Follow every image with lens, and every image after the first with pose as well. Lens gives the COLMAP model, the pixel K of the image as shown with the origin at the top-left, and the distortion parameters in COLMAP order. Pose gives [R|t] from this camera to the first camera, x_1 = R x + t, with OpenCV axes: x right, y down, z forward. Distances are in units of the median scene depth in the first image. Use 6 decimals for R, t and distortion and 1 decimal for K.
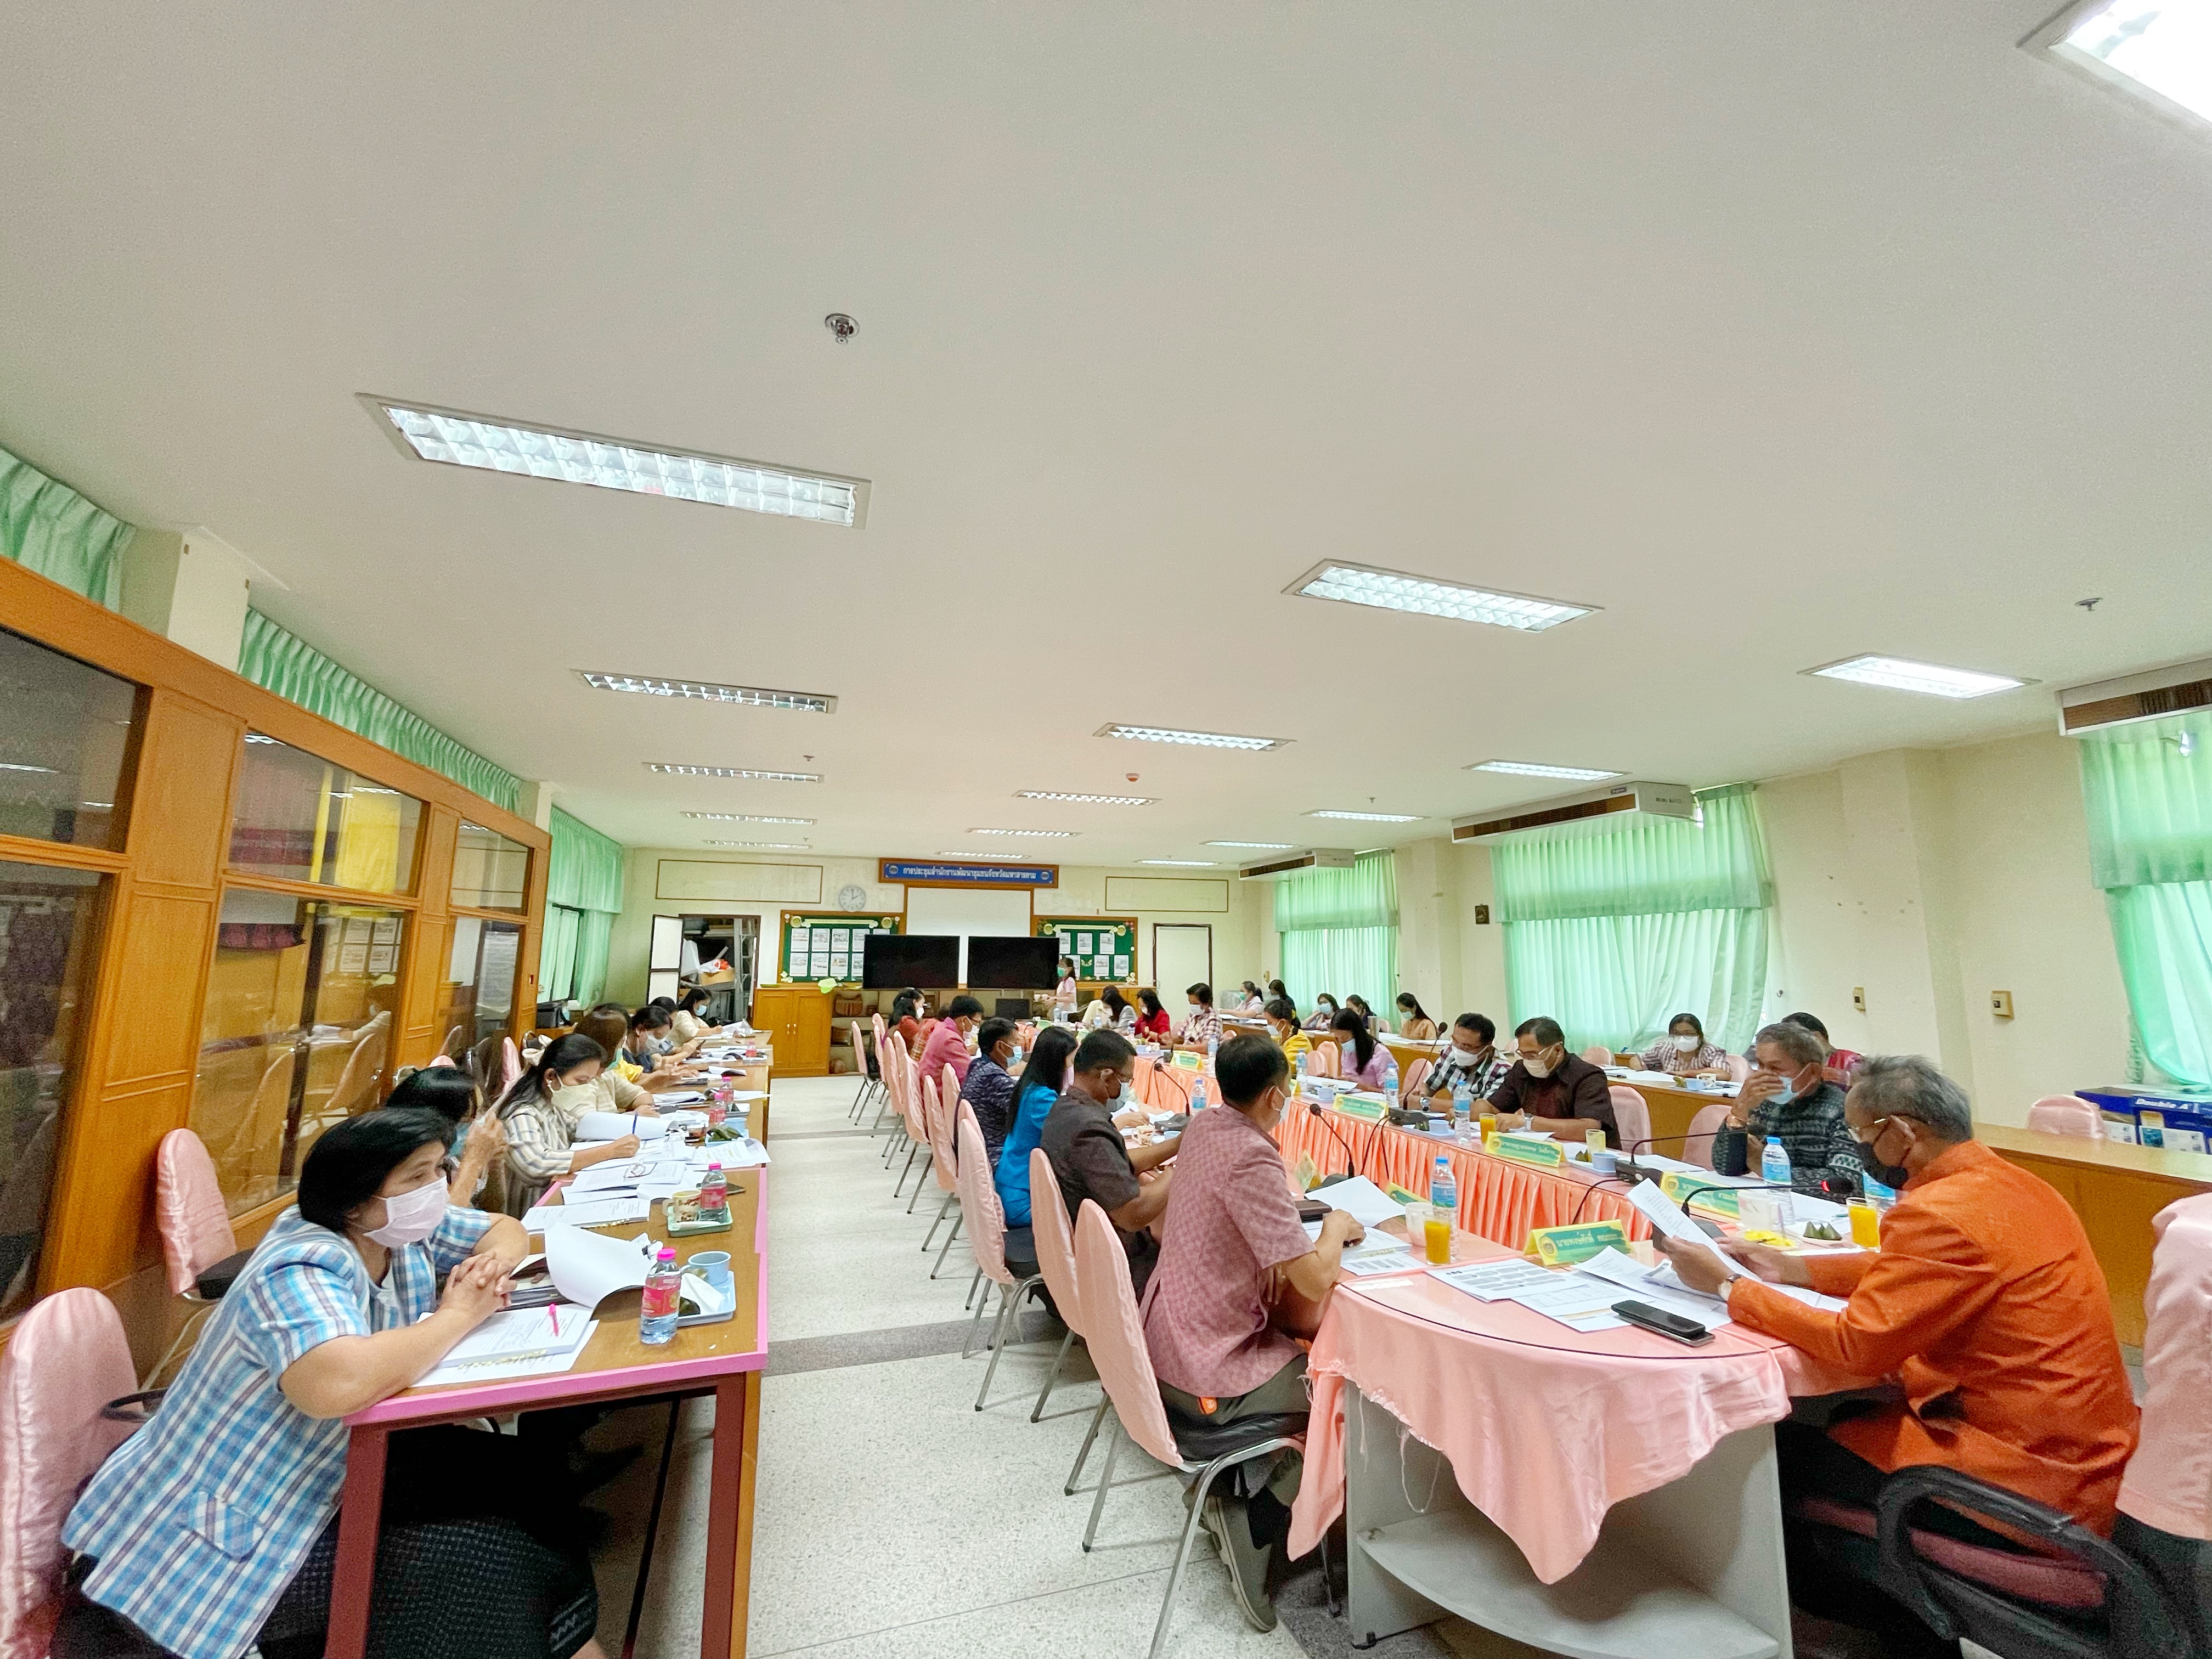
lens RADIAL K [[900.6, 0, 1099.3], [0, 900.6, 836.4], [0, 0, 1]] dist [-0.002191, -0.000558]
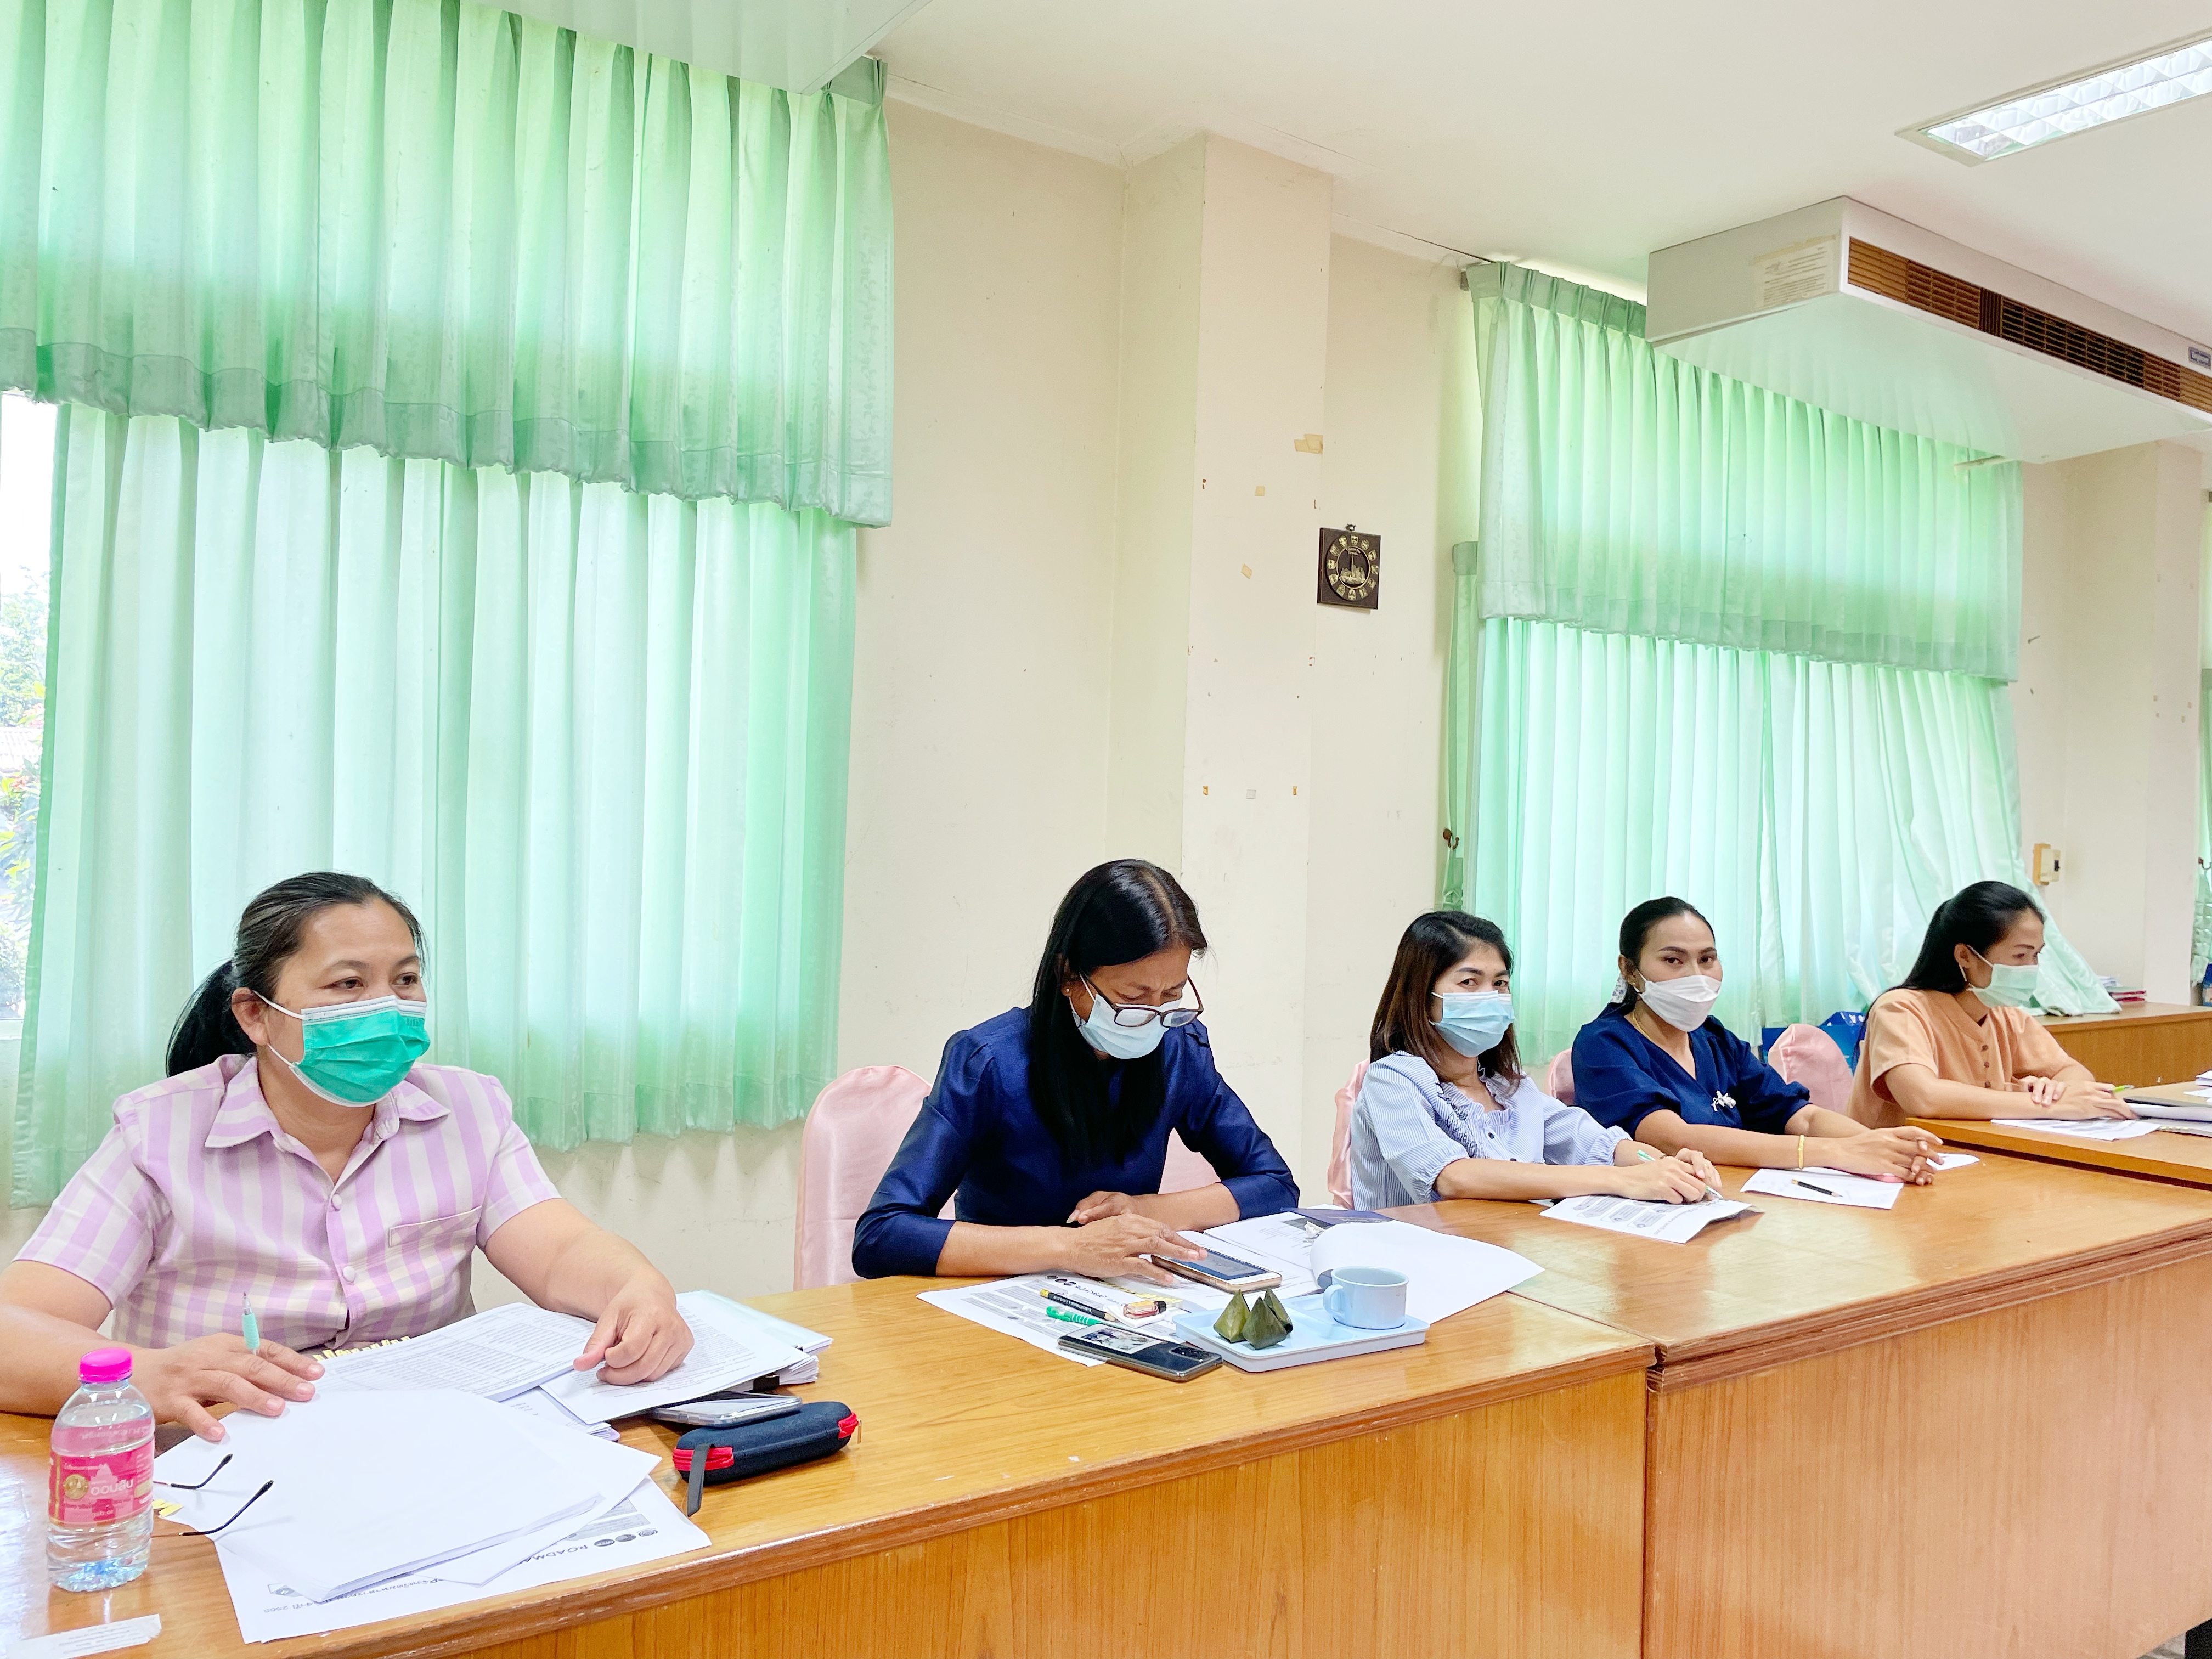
lens RADIAL K [[1676.1, 0, 1108.8], [0, 1676.1, 823.0], [0, 0, 1]] dist [0.094988, -0.122169]
pose [[-0.287851, -0.010008, 0.957623, -0.000669], [-0.157387, 0.986844, -0.036995, 0.252519], [-0.944654, -0.161366, -0.285639, 1.629111]]
